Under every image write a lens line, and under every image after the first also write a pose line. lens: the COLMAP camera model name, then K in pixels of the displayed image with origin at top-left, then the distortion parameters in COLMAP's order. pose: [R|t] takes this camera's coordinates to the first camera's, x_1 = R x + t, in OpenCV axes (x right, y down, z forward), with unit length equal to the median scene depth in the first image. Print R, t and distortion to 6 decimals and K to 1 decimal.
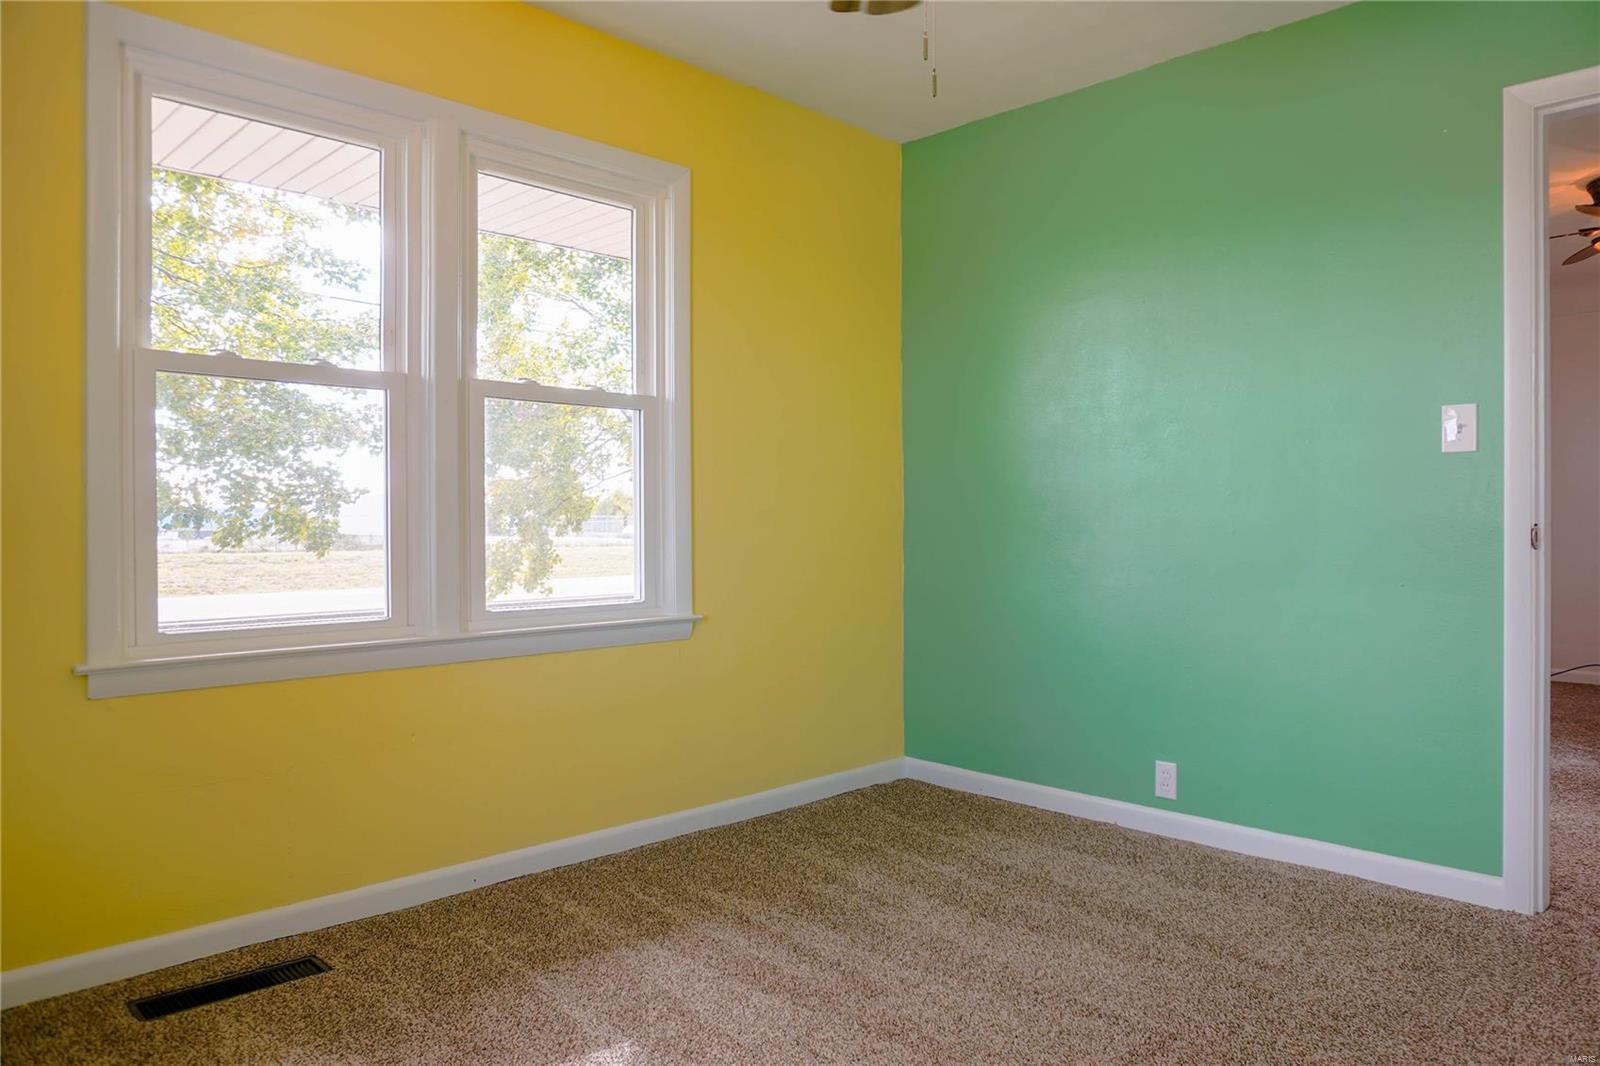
lens RADIAL K [[1083.3, 0, 805.7], [0, 1083.3, 533.6], [0, 0, 1]] dist [-0.051194, 0.036803]
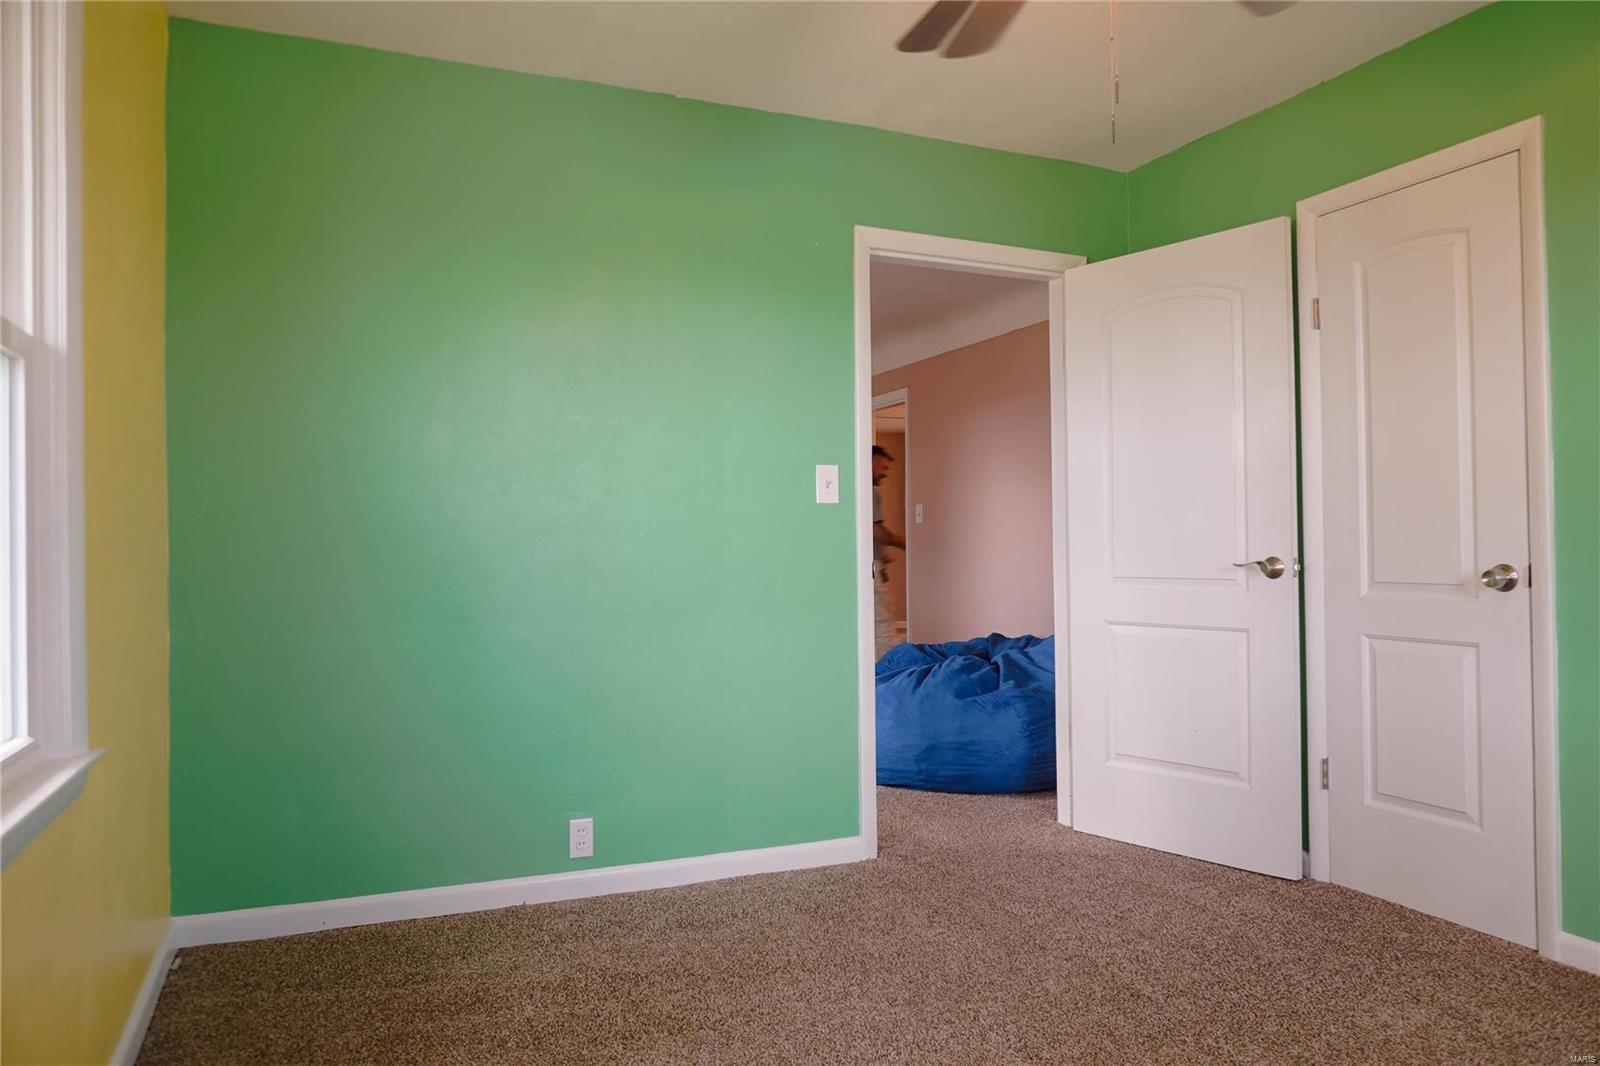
lens RADIAL K [[1083.3, 0, 805.7], [0, 1083.3, 533.6], [0, 0, 1]] dist [-0.051194, 0.036803]
pose [[0.357916, 0.009207, 0.933709, -0.533908], [0.020191, 0.999641, -0.017597, -0.018115], [-0.933536, 0.025150, 0.357601, 0.533053]]
